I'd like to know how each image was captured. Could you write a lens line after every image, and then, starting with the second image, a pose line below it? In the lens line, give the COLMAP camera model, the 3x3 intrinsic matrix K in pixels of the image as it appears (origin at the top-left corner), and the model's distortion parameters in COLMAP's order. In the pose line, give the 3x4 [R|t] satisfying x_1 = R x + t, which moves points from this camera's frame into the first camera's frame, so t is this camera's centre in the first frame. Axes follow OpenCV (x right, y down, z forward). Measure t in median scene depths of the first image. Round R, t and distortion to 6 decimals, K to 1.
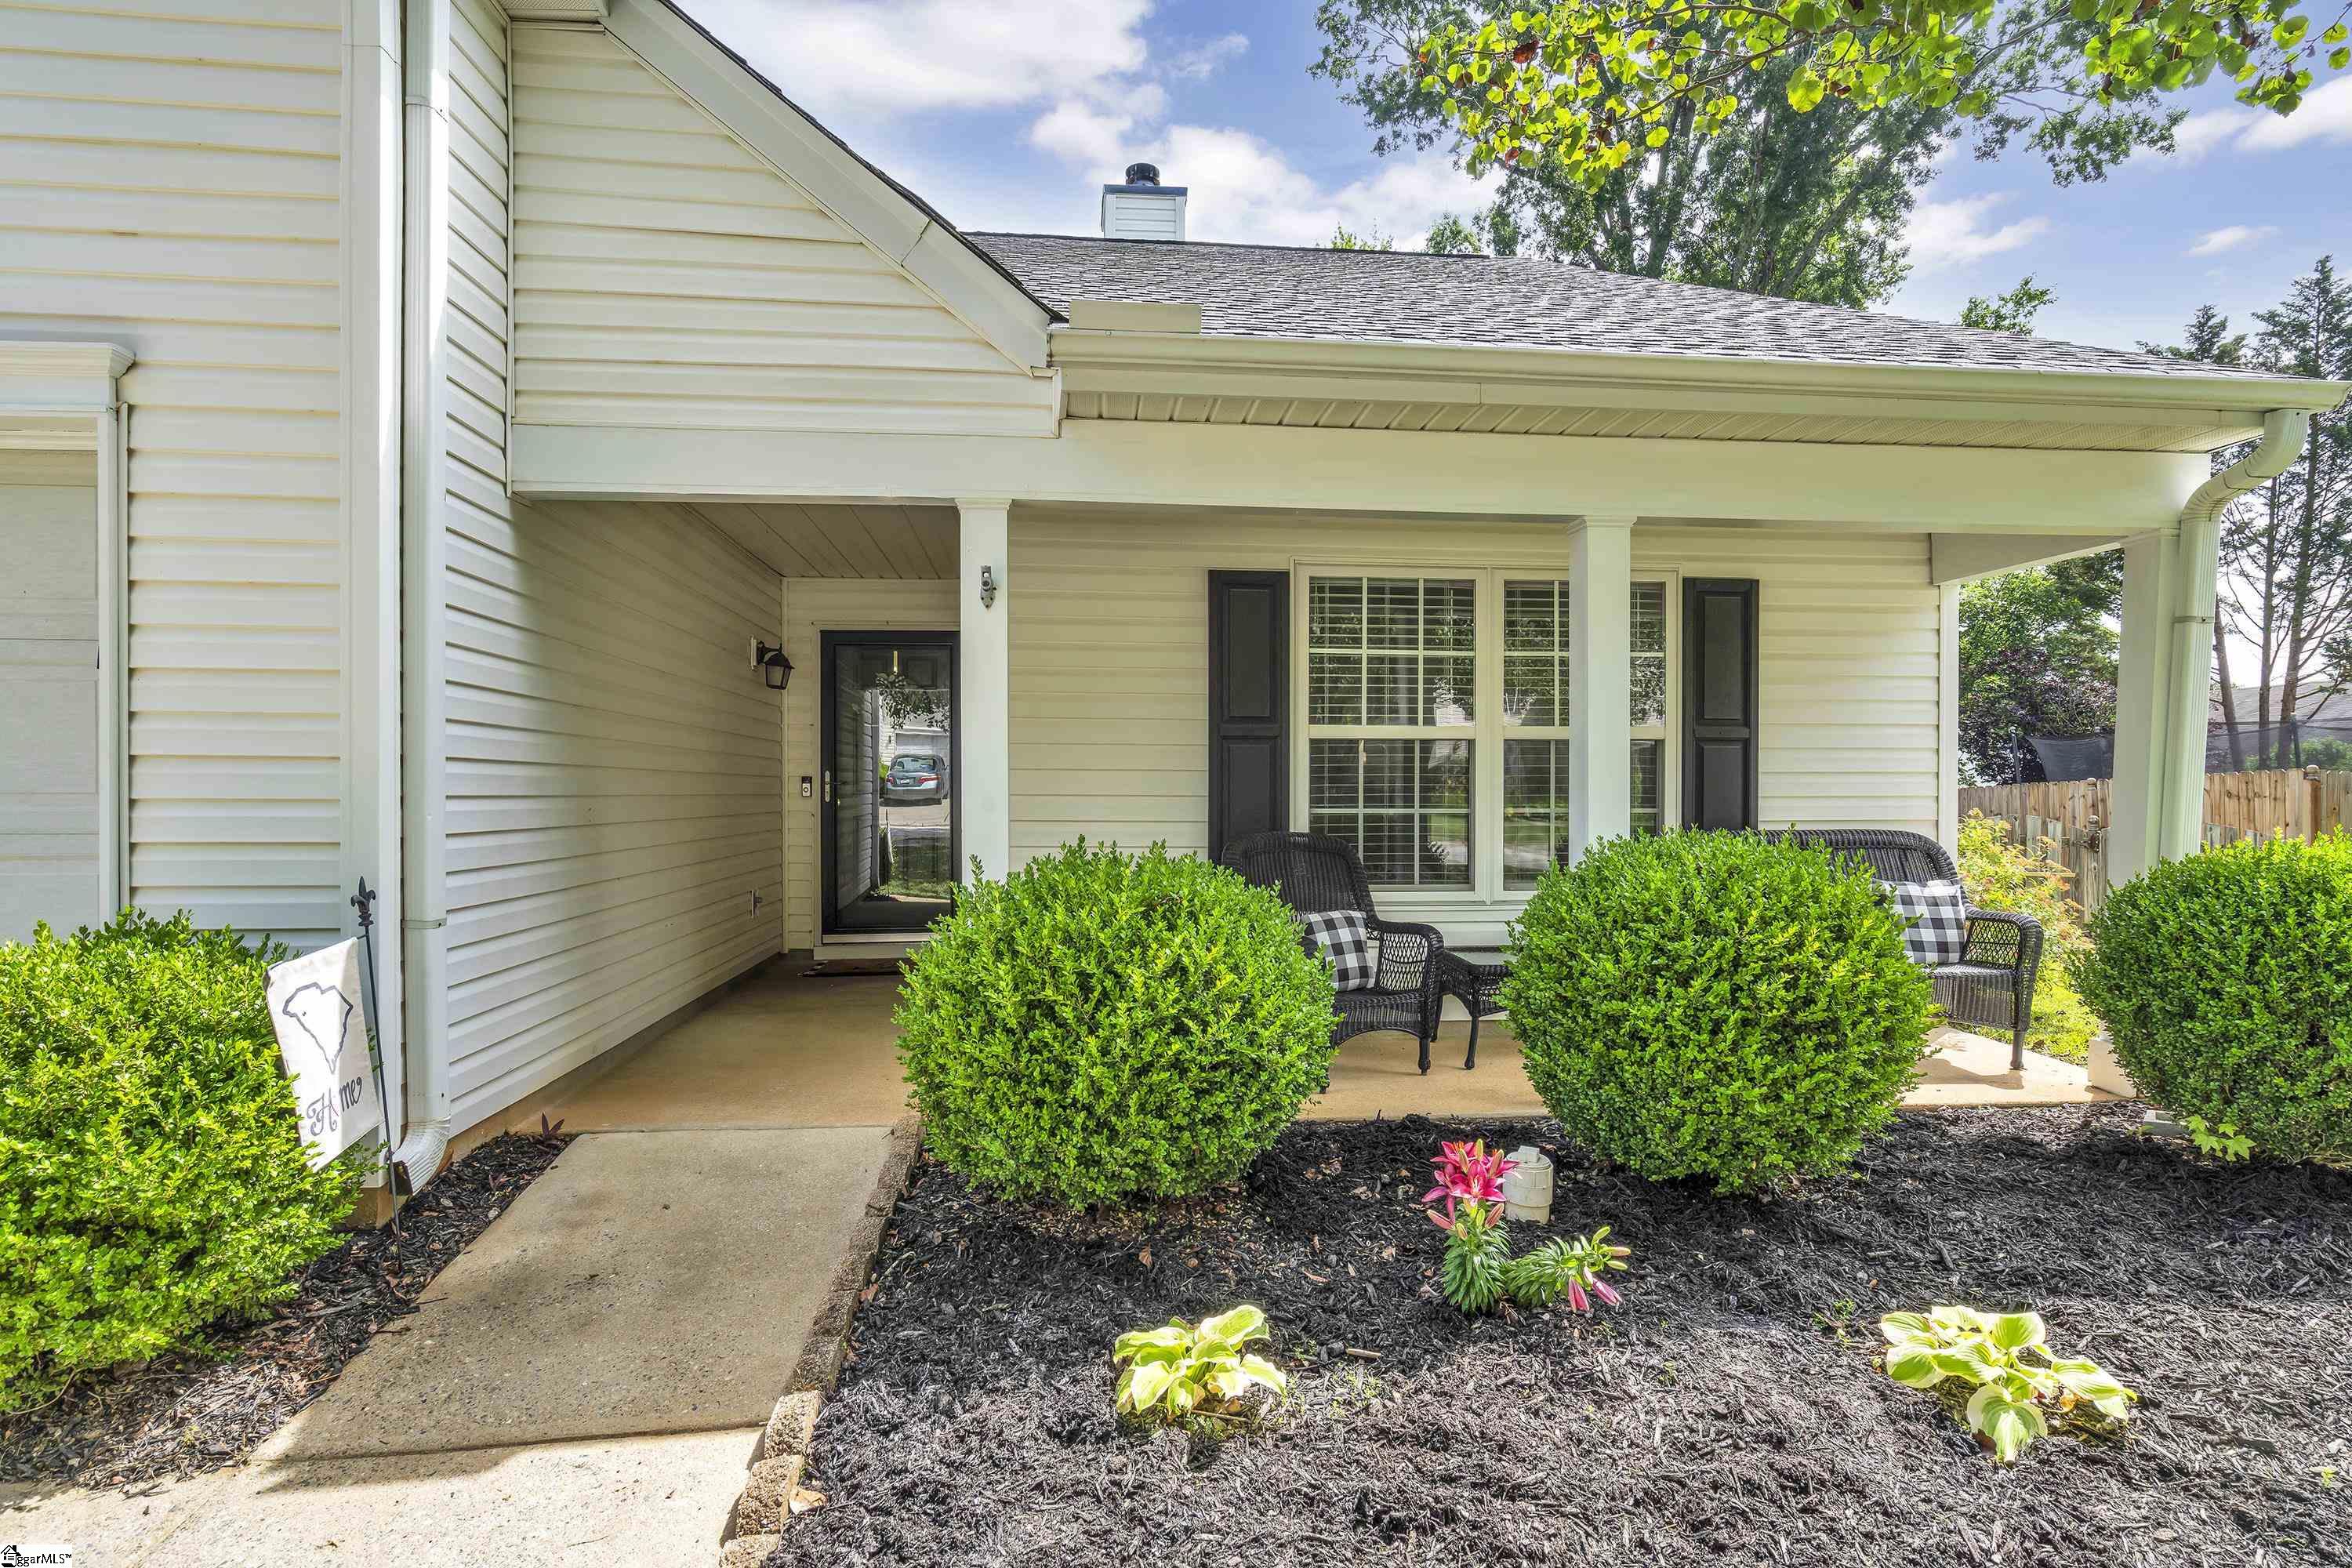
lens RADIAL K [[1197.3, 0, 1174.9], [0, 1197.3, 806.4], [0, 0, 1]] dist [0.001061, 0.000025]
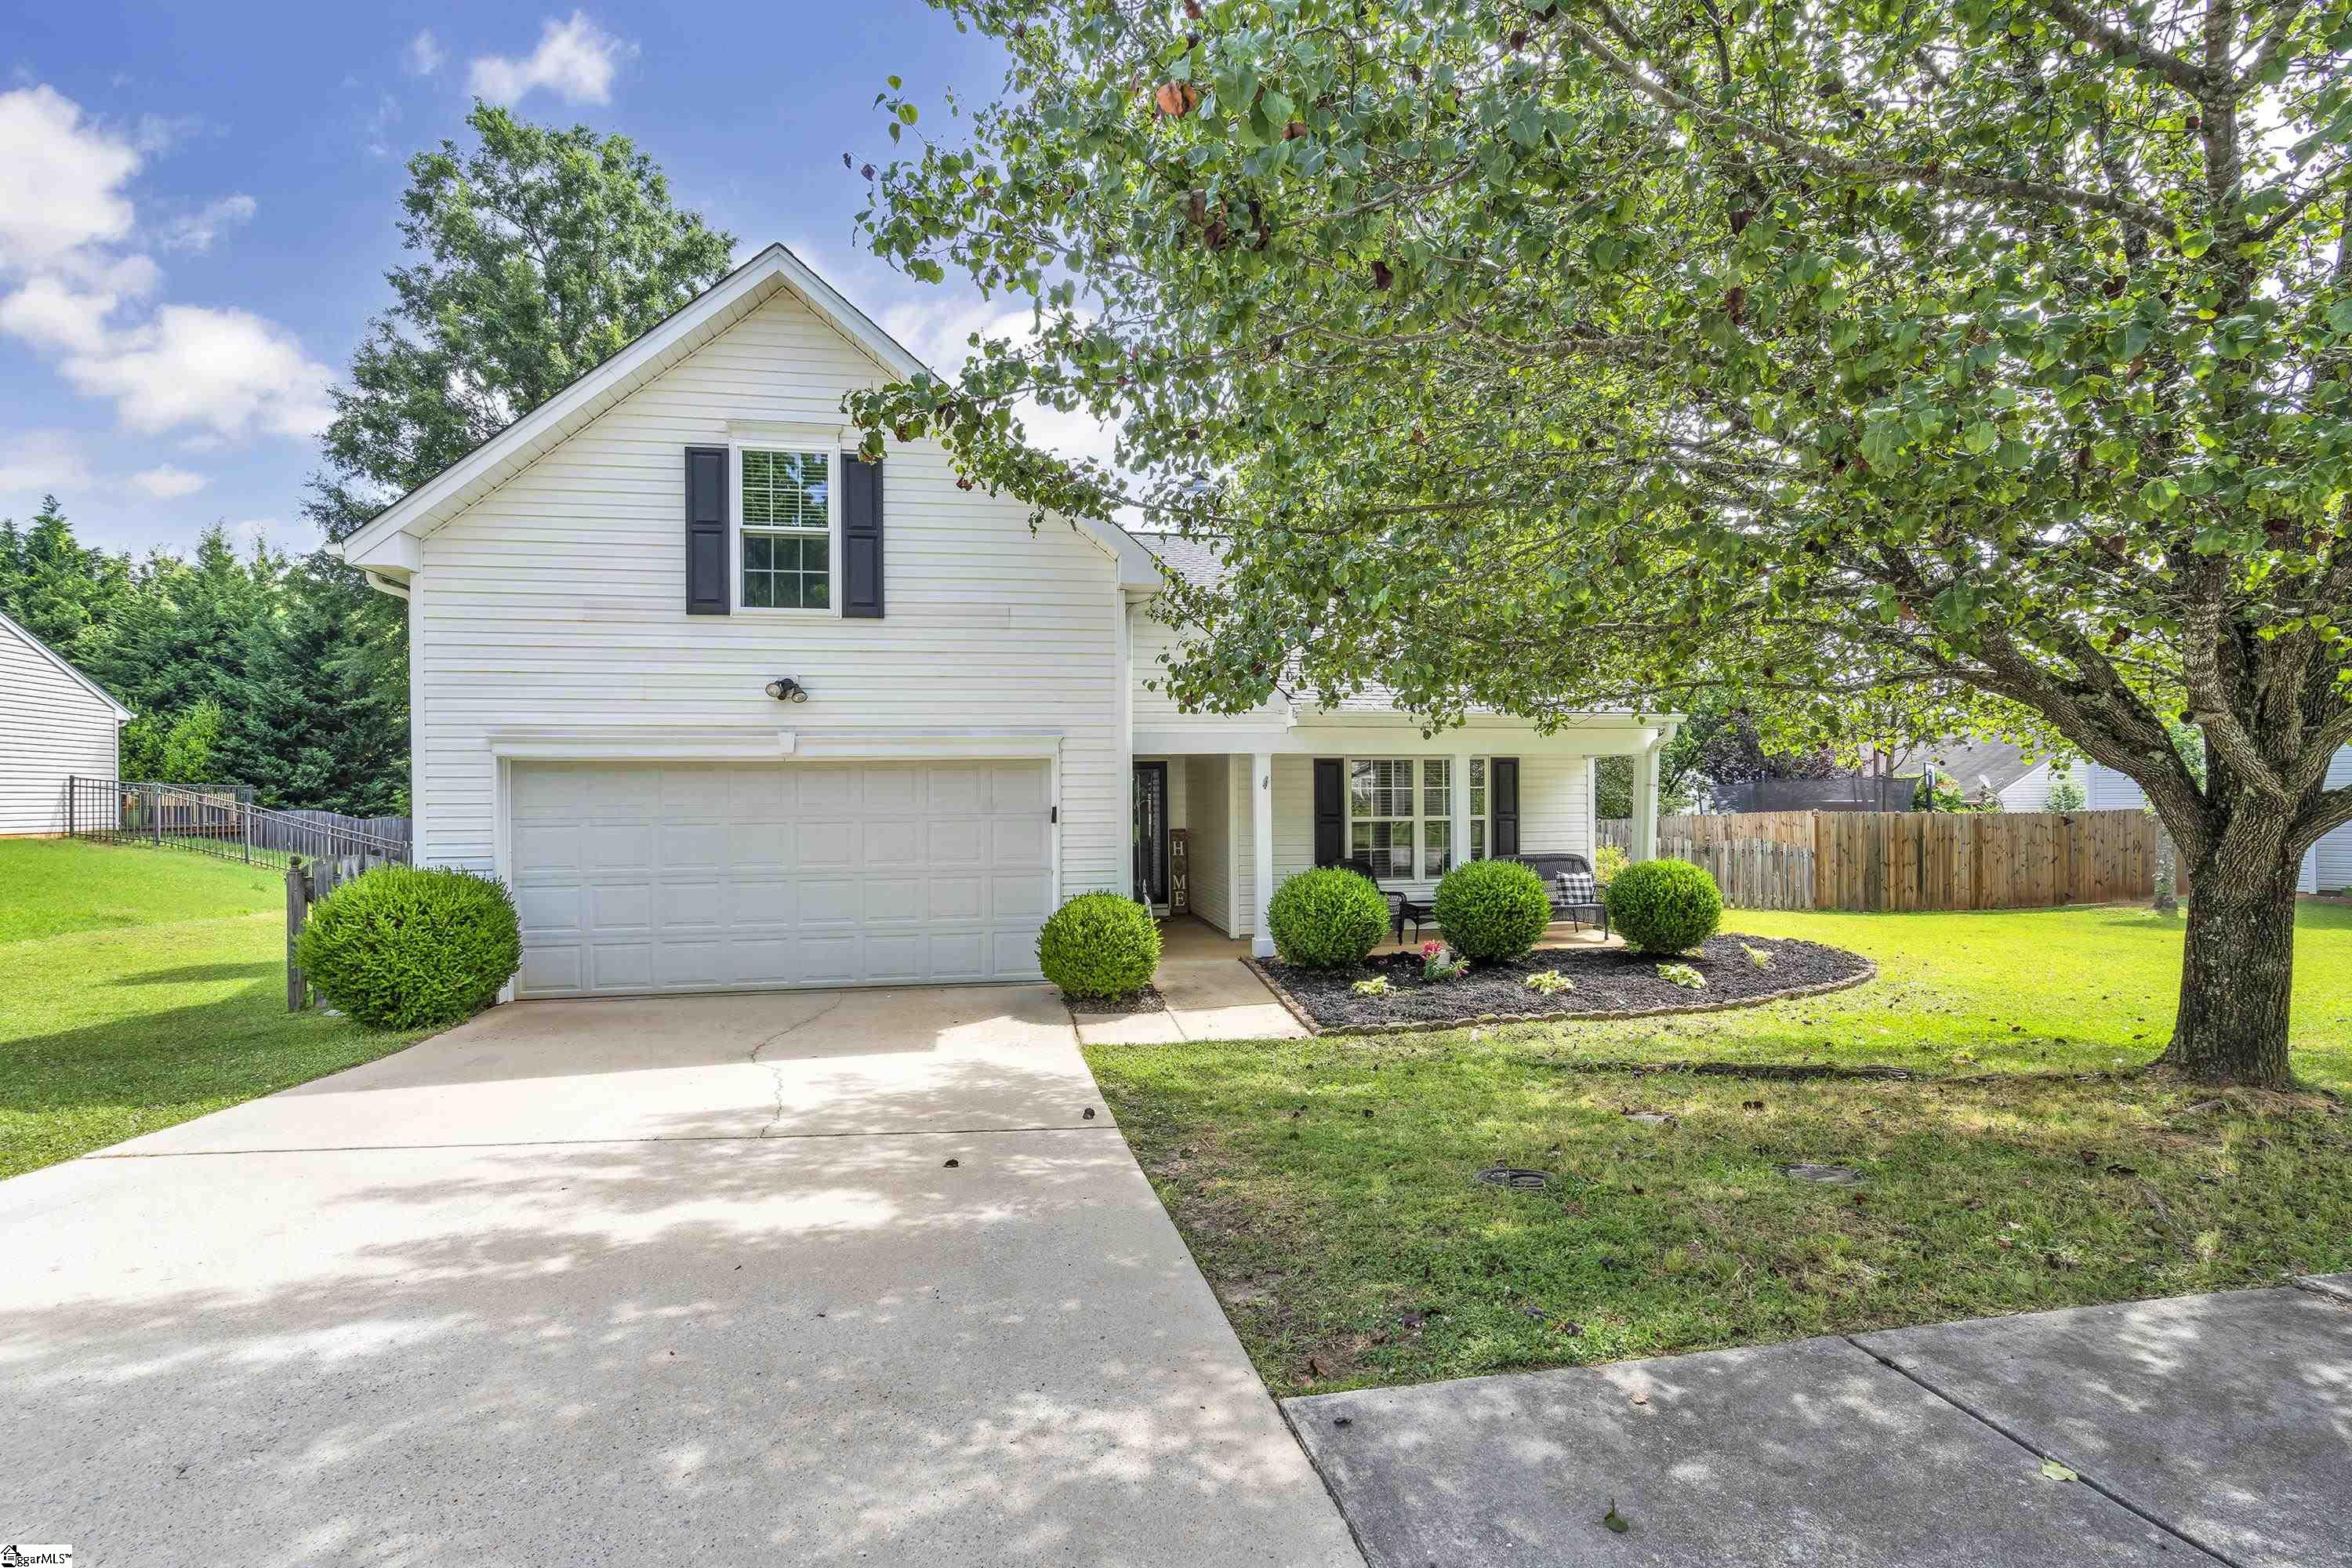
lens RADIAL K [[1050.5, 0, 1186.2], [0, 1050.5, 790.3], [0, 0, 1]] dist [-0.003324, 0.000982]
pose [[0.996215, -0.008741, 0.086479, -0.767696], [0.010563, 0.999731, -0.020628, -0.141722], [-0.086276, 0.021463, 0.996040, -2.155519]]
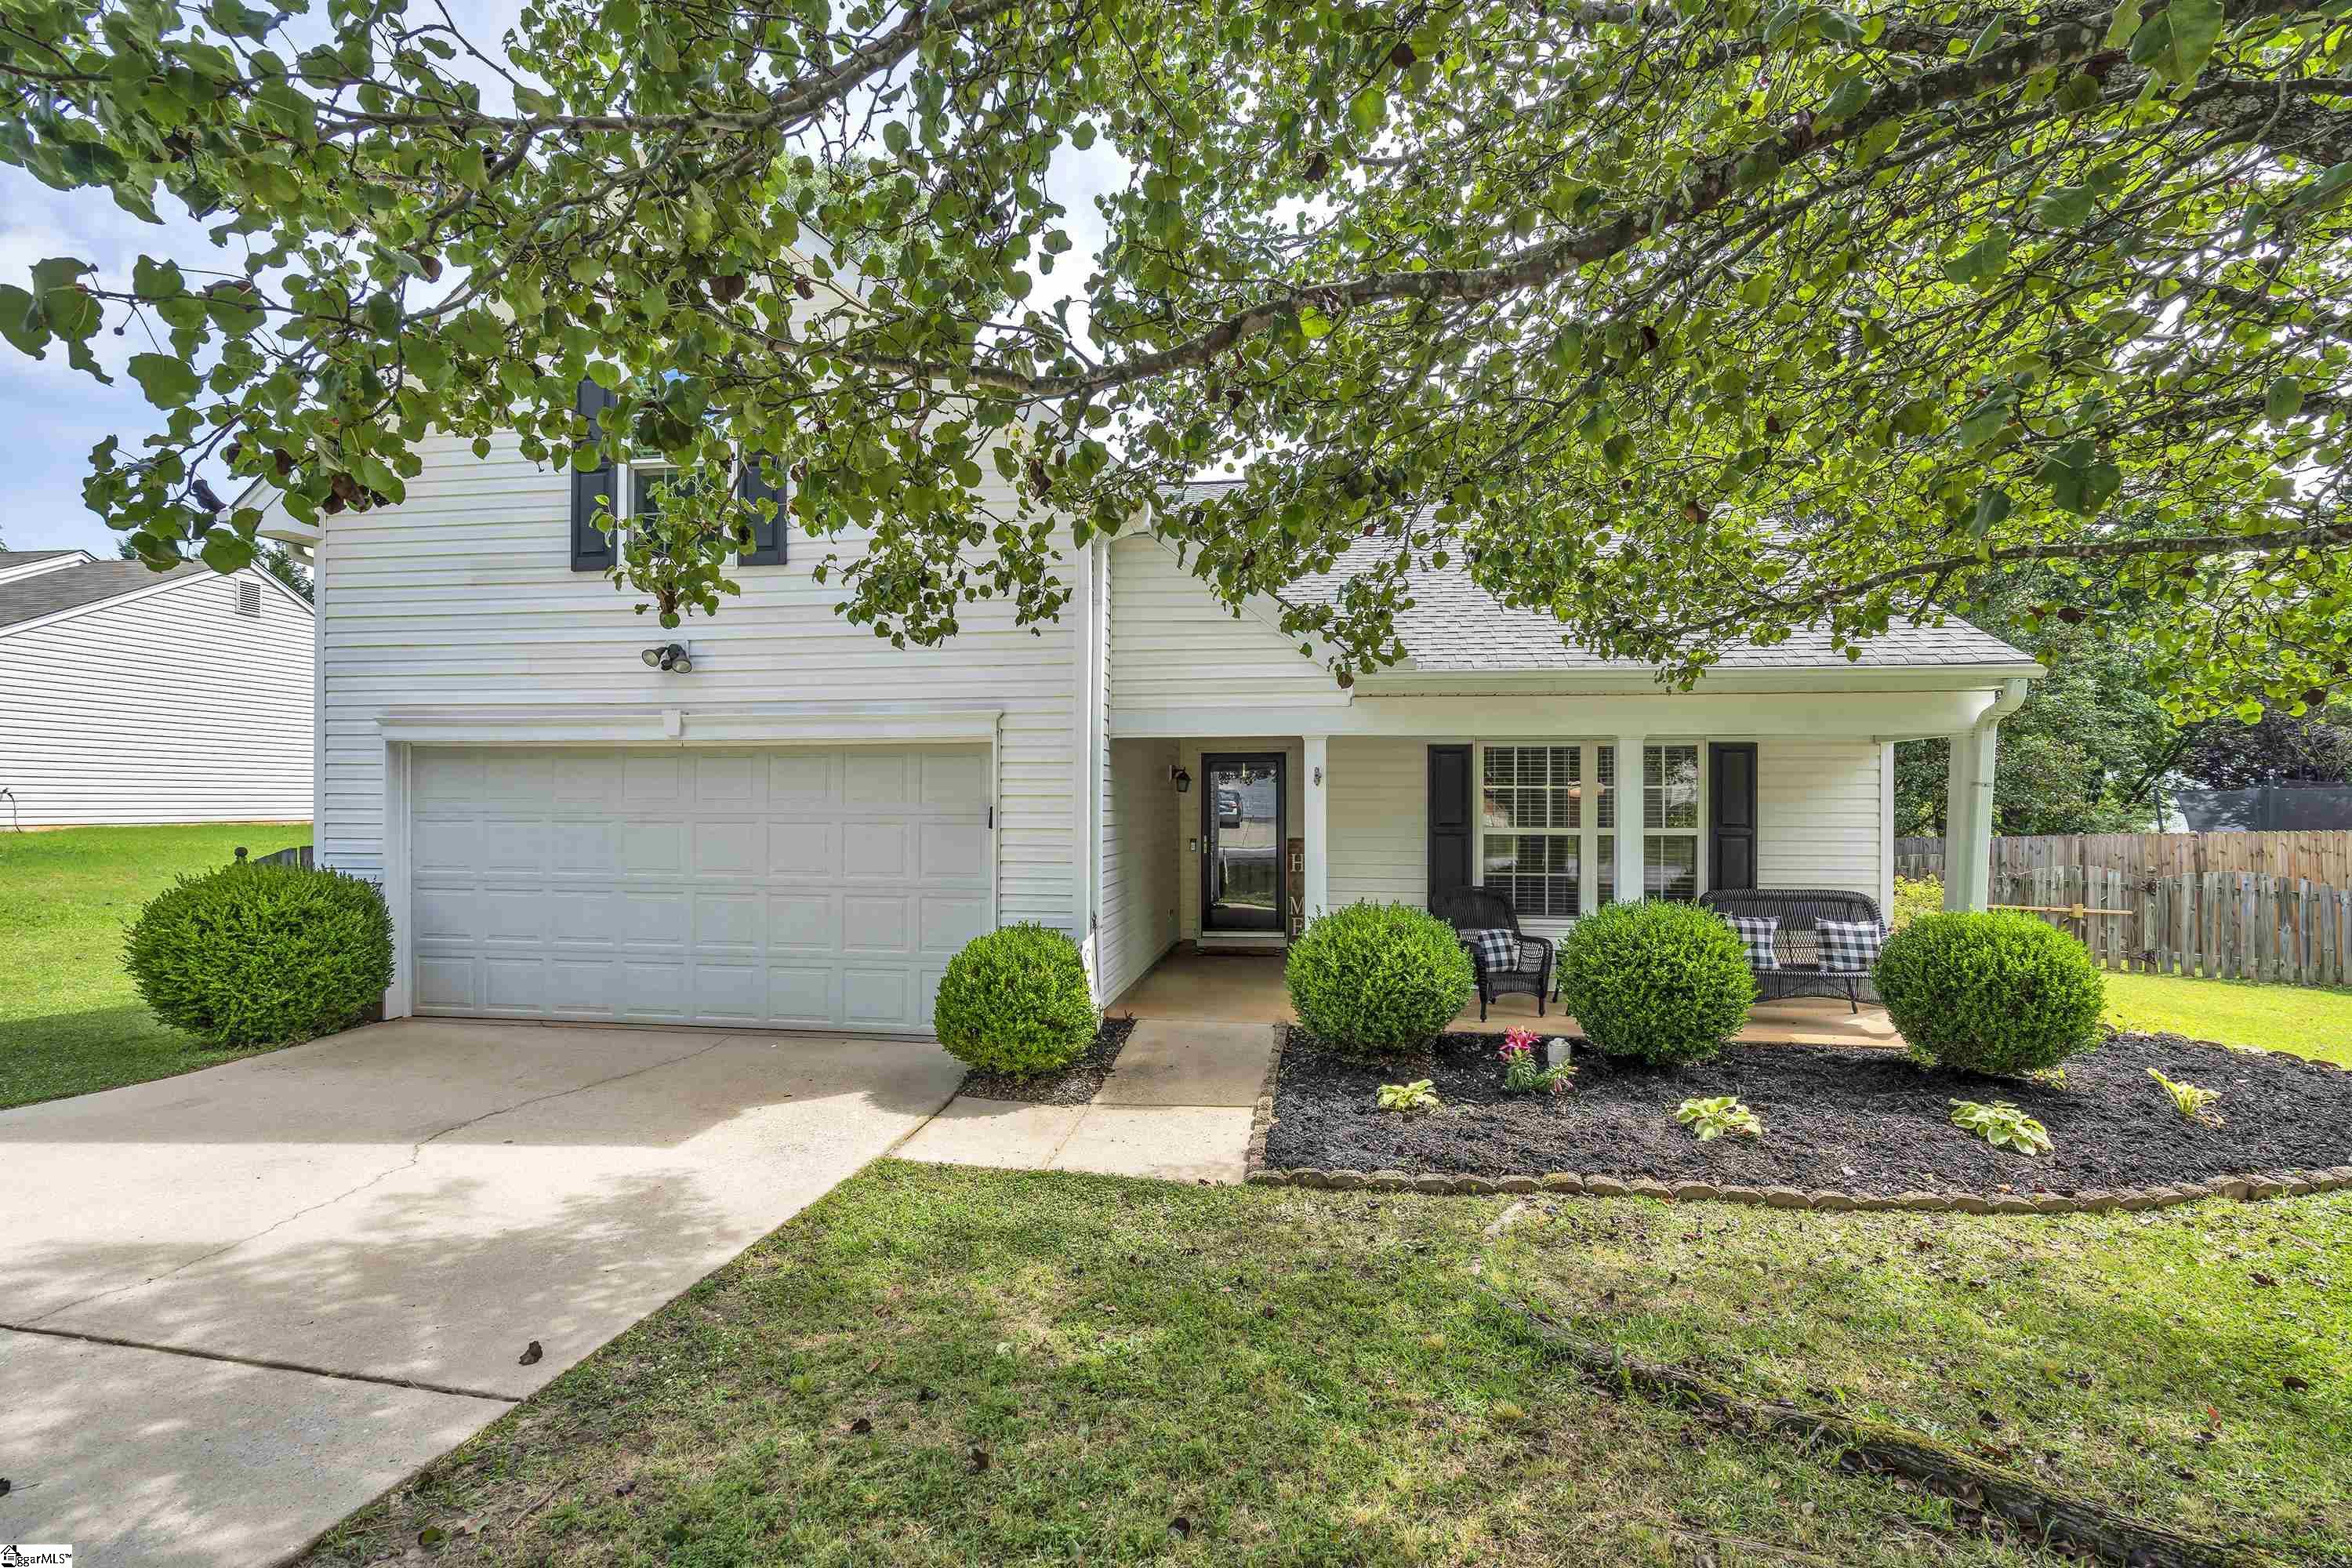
lens RADIAL K [[1050.5, 0, 1172.3], [0, 1050.5, 798.0], [0, 0, 1]] dist [-0.003324, 0.000982]
pose [[0.971563, 0.000989, -0.236778, 0.050678], [-0.005076, 0.999848, -0.016654, -0.142955], [0.236725, 0.017383, 0.971421, -1.170298]]
